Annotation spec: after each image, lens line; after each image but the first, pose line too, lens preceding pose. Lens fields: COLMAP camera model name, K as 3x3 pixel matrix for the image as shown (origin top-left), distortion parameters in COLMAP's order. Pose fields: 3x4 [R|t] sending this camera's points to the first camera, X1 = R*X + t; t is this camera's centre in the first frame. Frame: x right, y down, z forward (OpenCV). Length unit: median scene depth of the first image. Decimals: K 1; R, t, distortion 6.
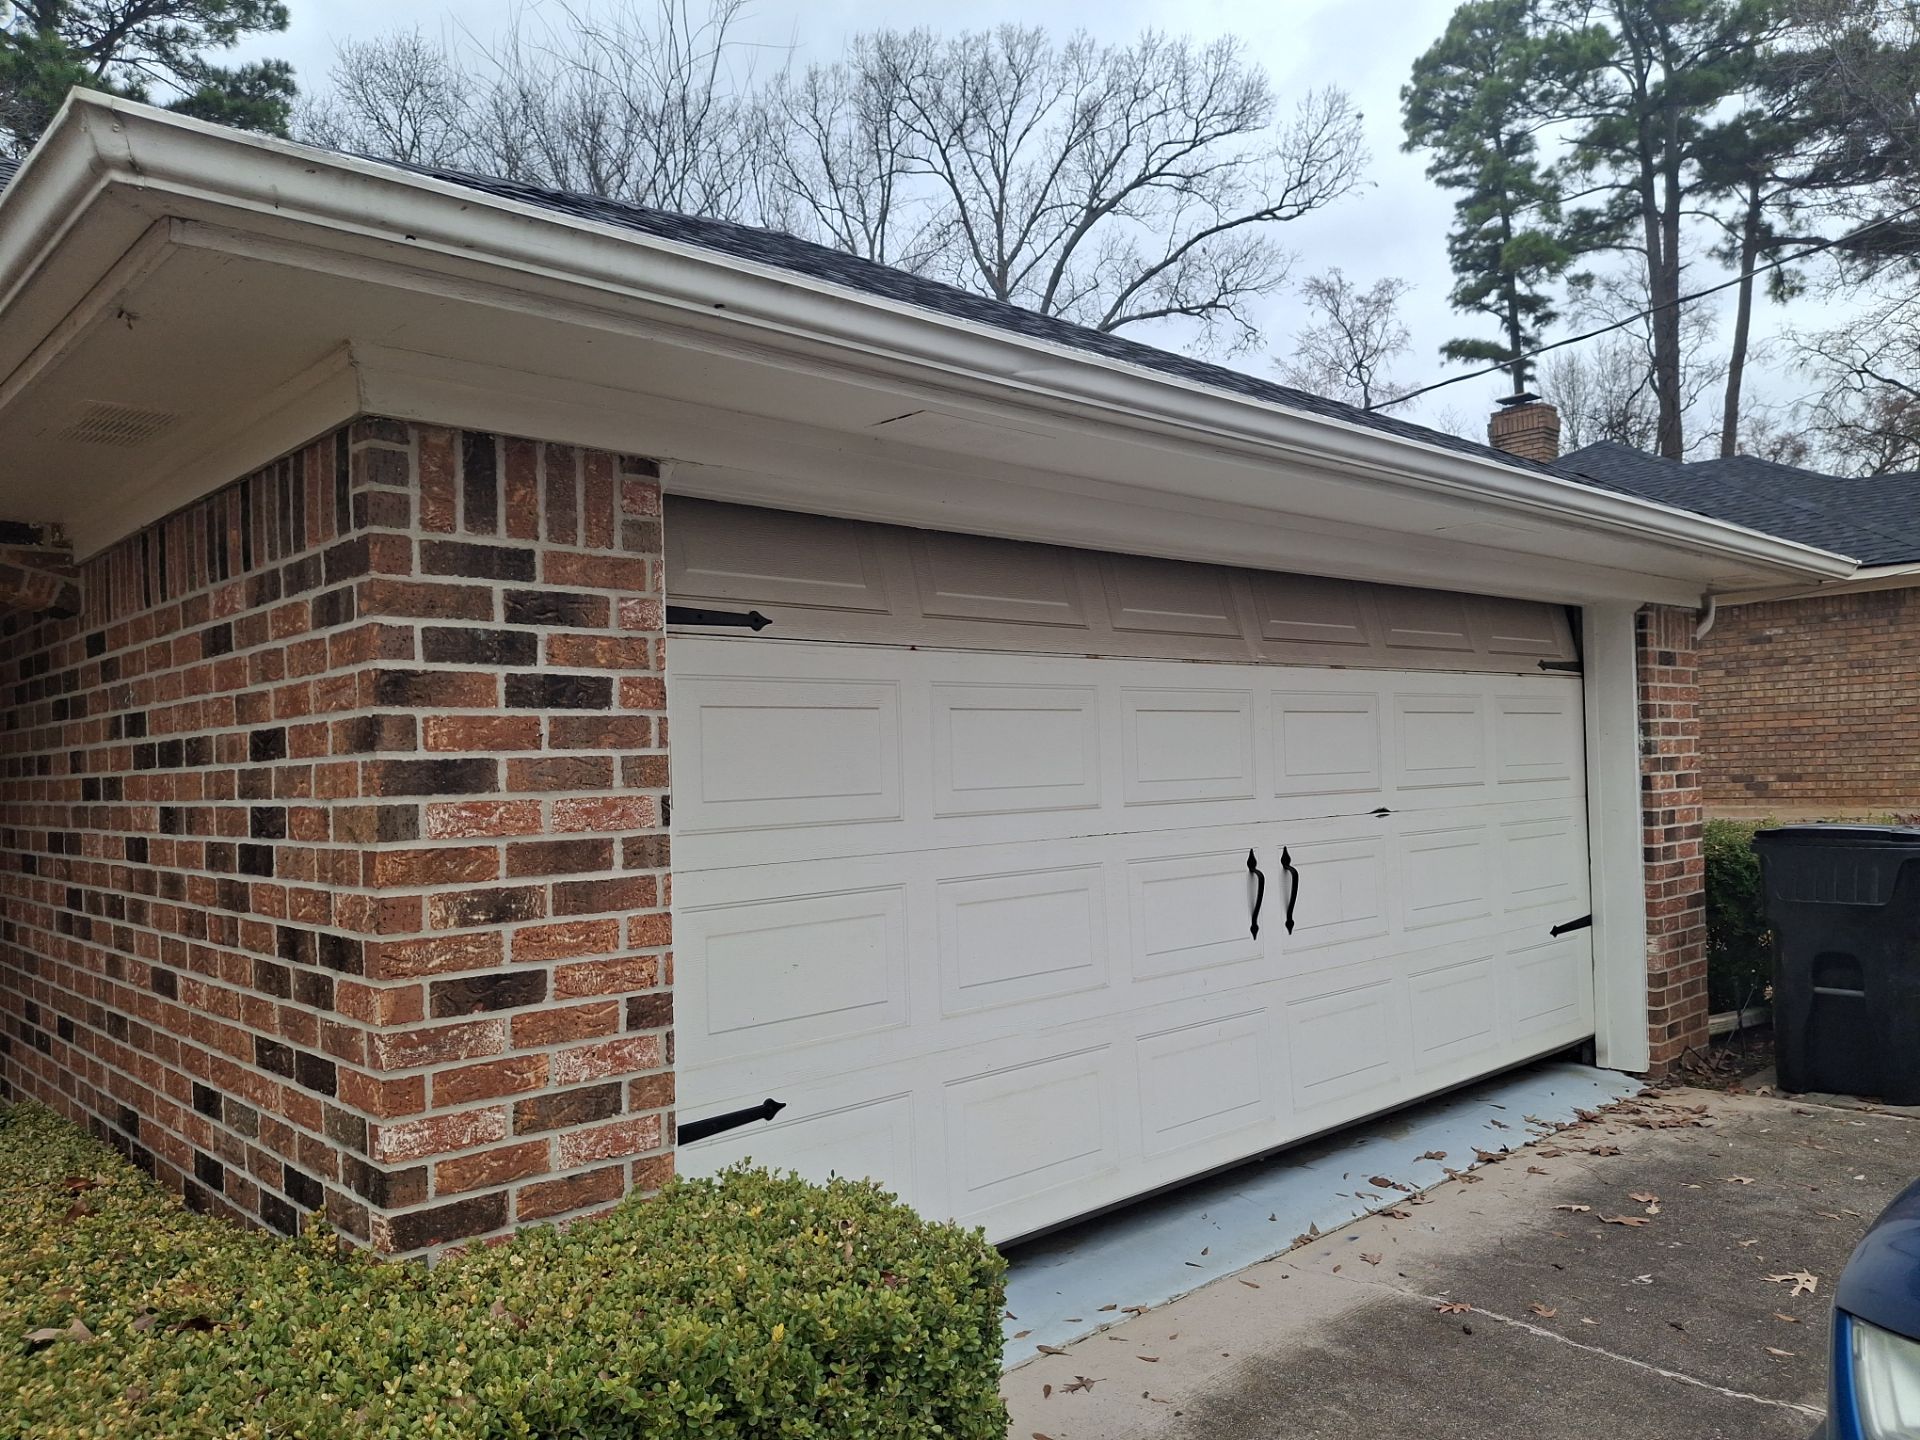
lens RADIAL K [[1400.6, 0, 992.9], [0, 1400.6, 751.1], [0, 0, 1]] dist [0.011182, -0.036538]
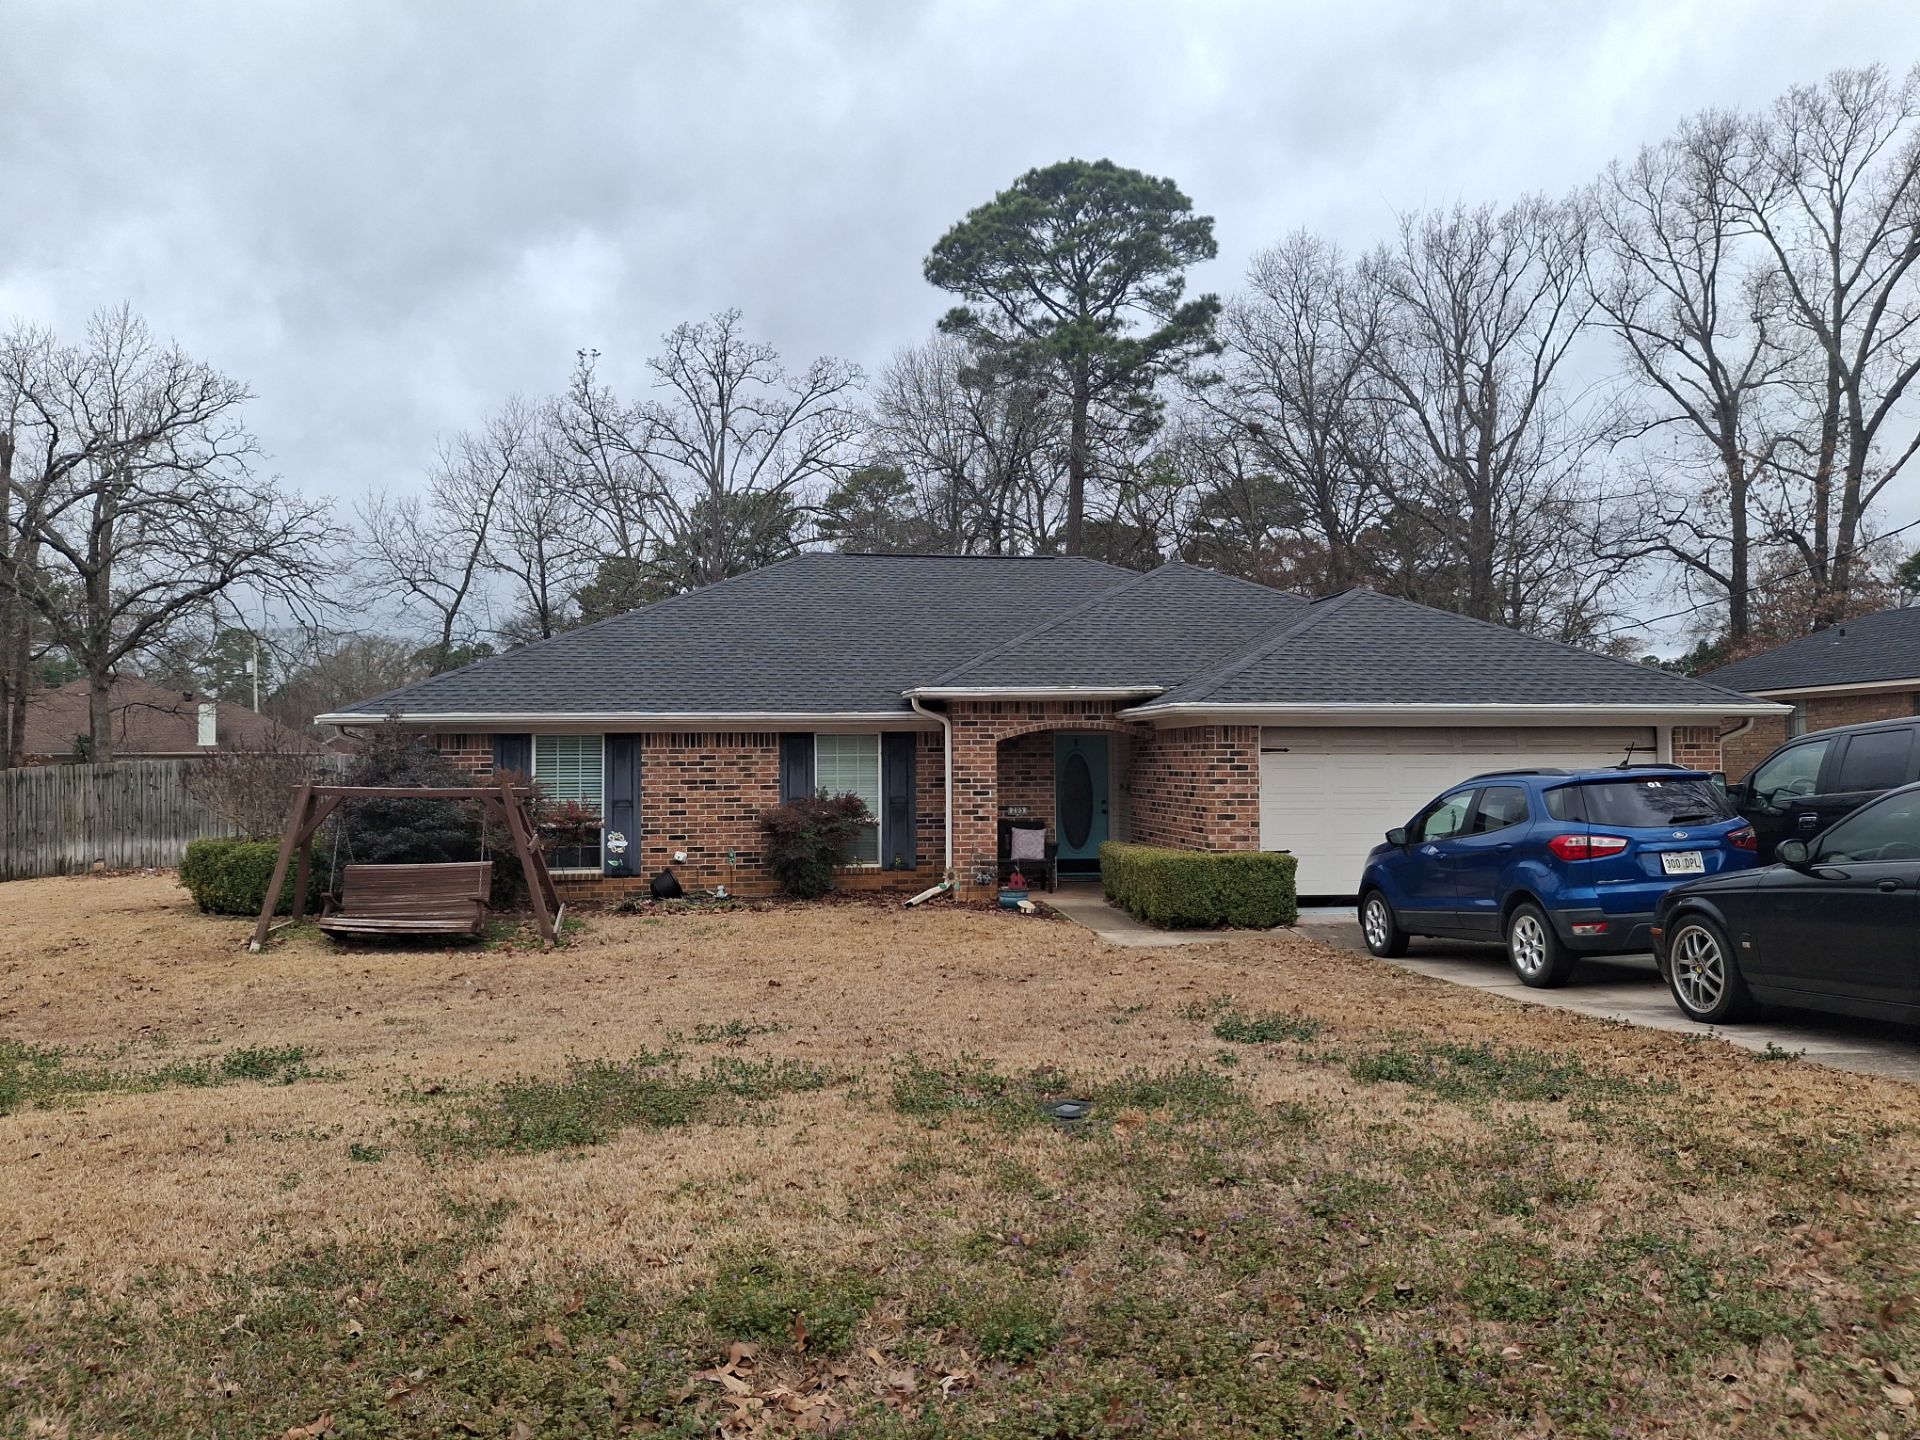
lens RADIAL K [[1328.1, 0, 960.0], [0, 1328.1, 720.0], [0, 0, 1]] dist [0.171210, -0.196955]
pose [[0.793449, 0.006138, -0.608605, 0.126390], [-0.012990, 0.999892, -0.006850, -0.010930], [0.608497, 0.013341, 0.793444, -0.242044]]
